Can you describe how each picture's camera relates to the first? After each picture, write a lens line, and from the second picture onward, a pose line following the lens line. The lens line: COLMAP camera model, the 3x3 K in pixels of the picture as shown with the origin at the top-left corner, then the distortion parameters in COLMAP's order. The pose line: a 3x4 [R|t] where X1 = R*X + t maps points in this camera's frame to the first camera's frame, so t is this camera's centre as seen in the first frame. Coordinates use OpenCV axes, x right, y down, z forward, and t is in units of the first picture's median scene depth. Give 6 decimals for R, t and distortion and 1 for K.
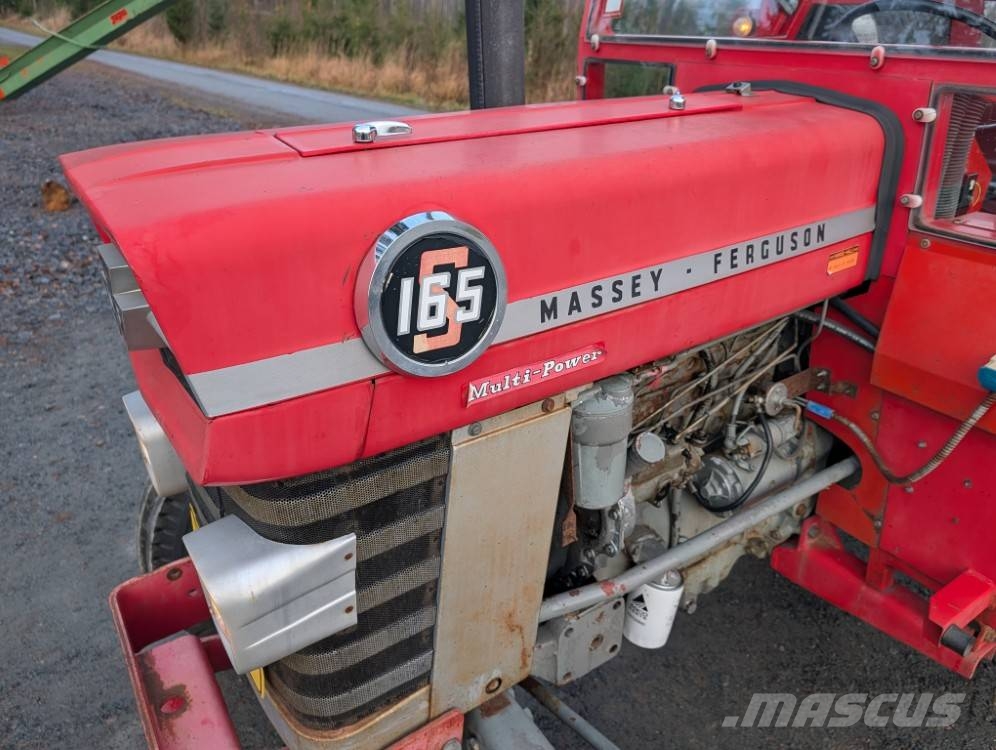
lens RADIAL K [[719.6, 0, 509.3], [0, 719.6, 381.3], [0, 0, 1]] dist [0.003138, -0.002786]
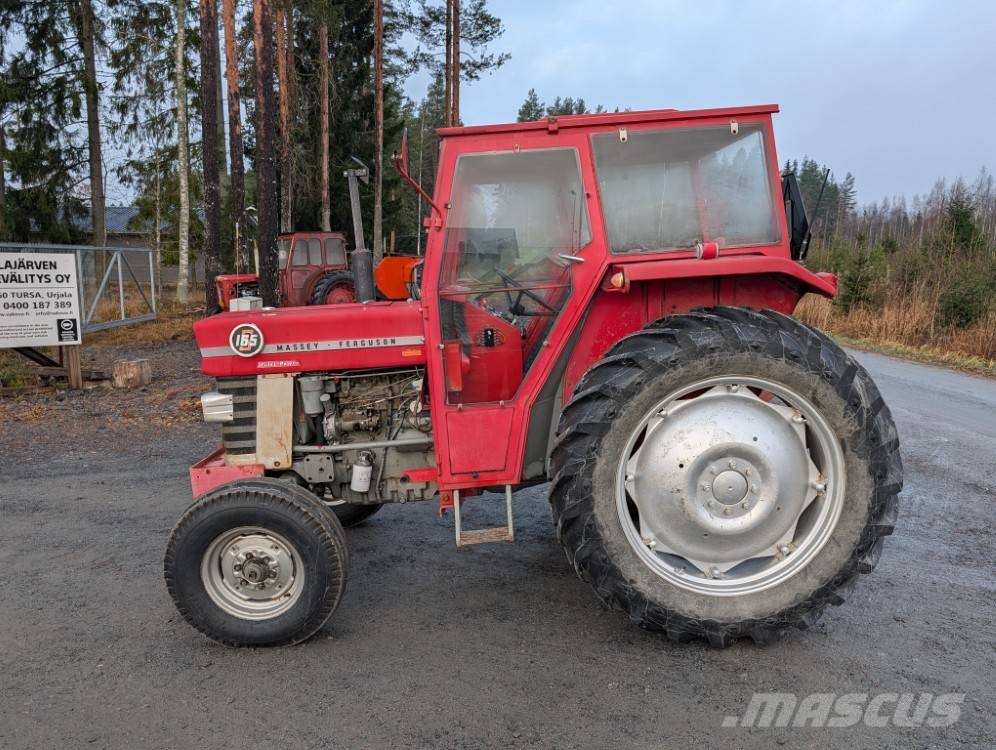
lens RADIAL K [[716.1, 0, 508.7], [0, 716.1, 375.4], [0, 0, 1]] dist [0.049098, -0.050360]
pose [[0.830215, 0.038506, -0.556112, 2.546010], [-0.201687, 0.950775, -0.235264, 0.559798], [0.519679, 0.307481, 0.797113, -1.166158]]
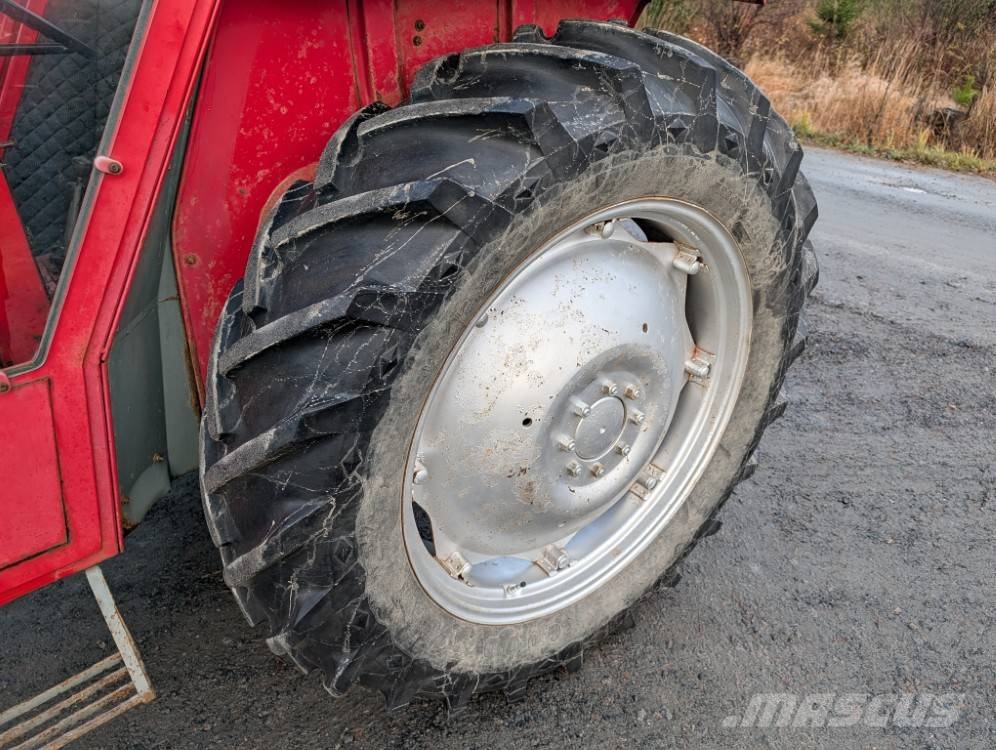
lens RADIAL K [[714.0, 0, 498.0], [0, 714.0, 375.0], [0, 0, 1]] dist [0.015839, 0.002343]
pose [[0.998508, -0.045049, 0.030861, 1.555522], [0.042631, 0.996274, 0.074975, -0.029331], [-0.034124, -0.073547, 0.996708, 0.182096]]
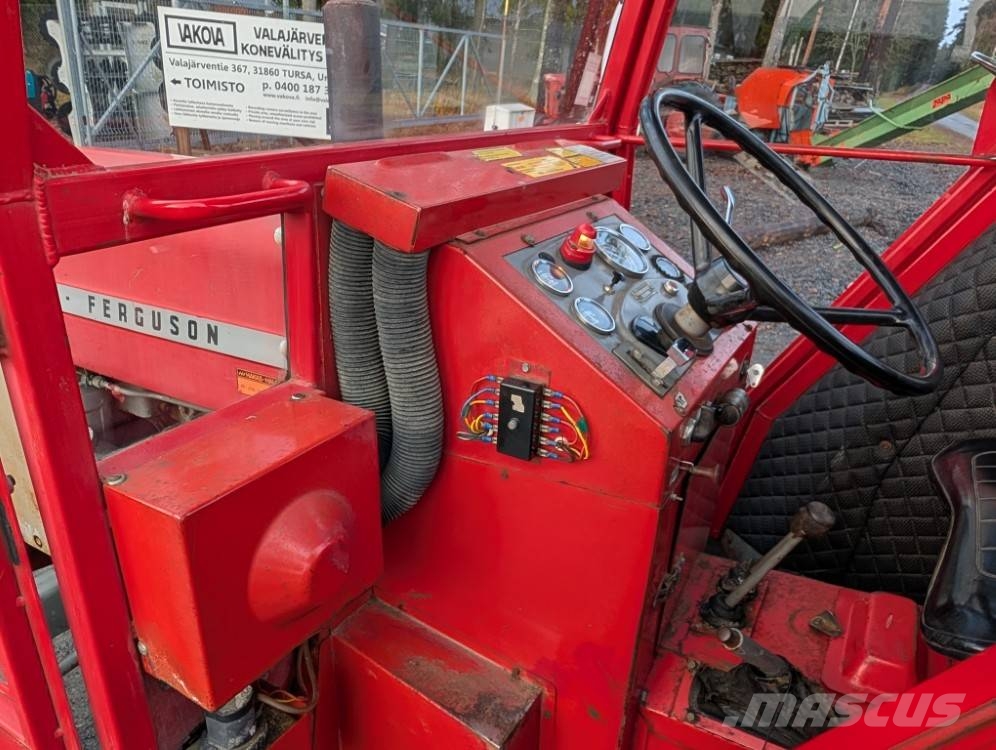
lens RADIAL K [[717.3, 0, 502.3], [0, 717.3, 381.8], [0, 0, 1]] dist [0.009574, -0.007264]
pose [[0.434878, 0.365508, -0.822973, 1.306470], [-0.441825, 0.882957, 0.158677, -0.442037], [0.784648, 0.294605, 0.545469, 0.796732]]
